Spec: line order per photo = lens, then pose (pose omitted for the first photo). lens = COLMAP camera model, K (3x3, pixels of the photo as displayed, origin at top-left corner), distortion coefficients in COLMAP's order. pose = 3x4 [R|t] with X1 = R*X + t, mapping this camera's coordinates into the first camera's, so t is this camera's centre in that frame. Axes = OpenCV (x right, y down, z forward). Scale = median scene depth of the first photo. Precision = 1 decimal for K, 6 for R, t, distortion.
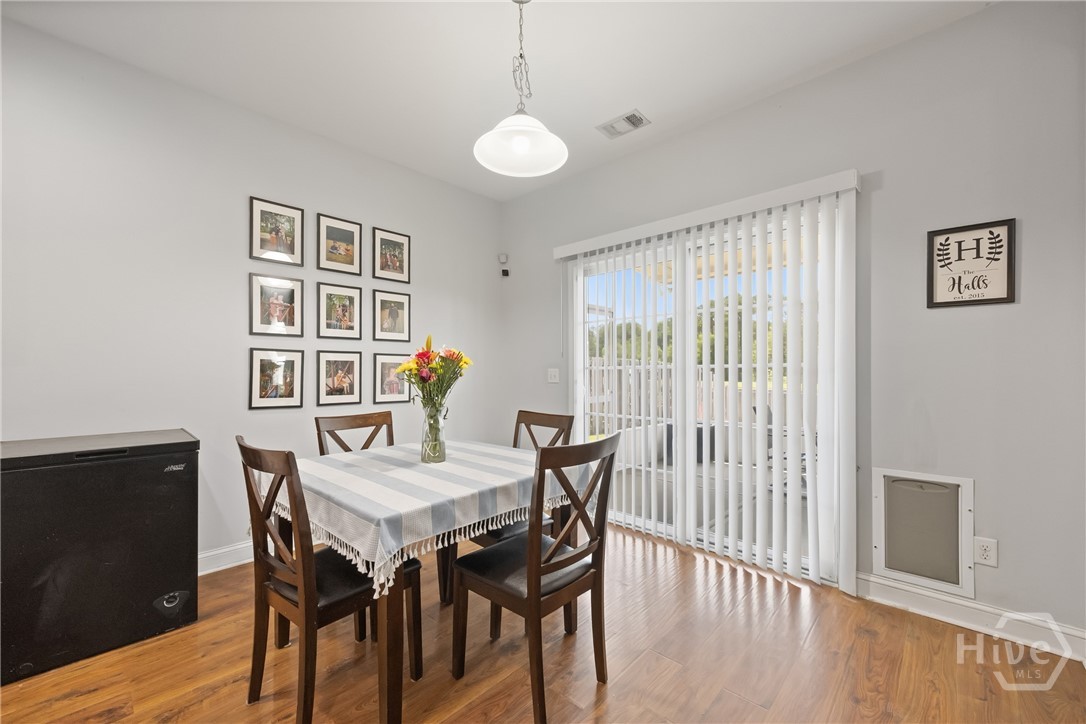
lens RADIAL K [[423.0, 0, 541.2], [0, 423.0, 374.6], [0, 0, 1]] dist [-0.003451, 0.000089]
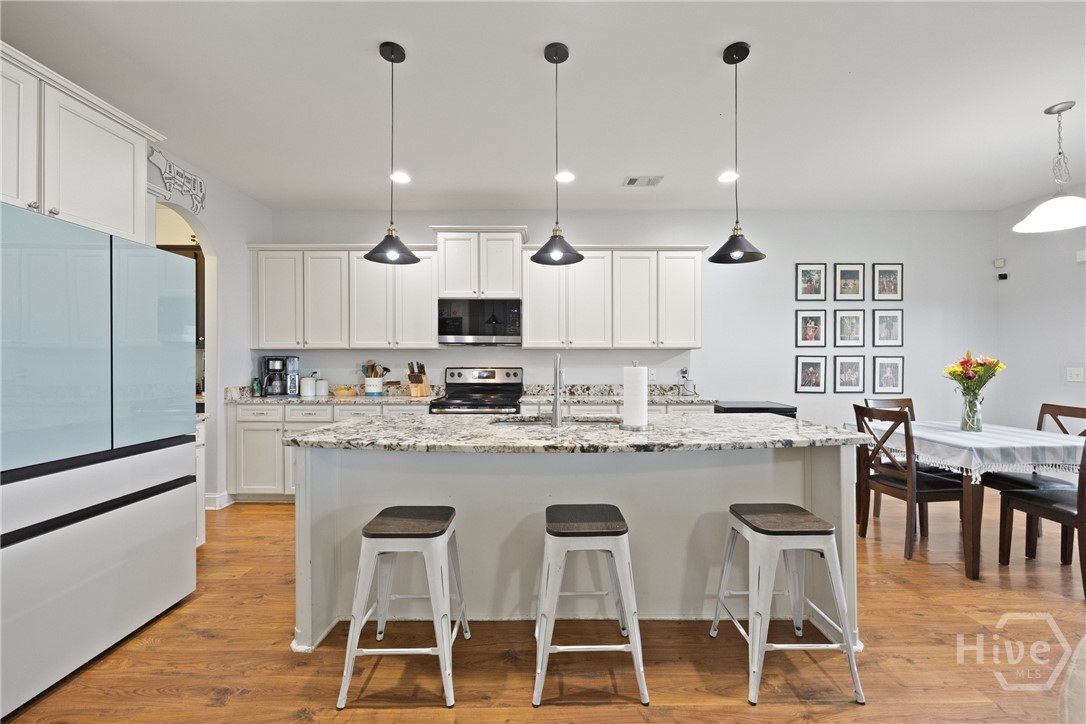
lens RADIAL K [[442.5, 0, 550.4], [0, 442.5, 360.0], [0, 0, 1]] dist [-0.001698, -0.001479]
pose [[0.693905, -0.005755, -0.720044, -0.103899], [-0.004691, 0.999911, -0.012512, -0.017615], [0.720052, 0.012059, 0.693816, -0.785149]]
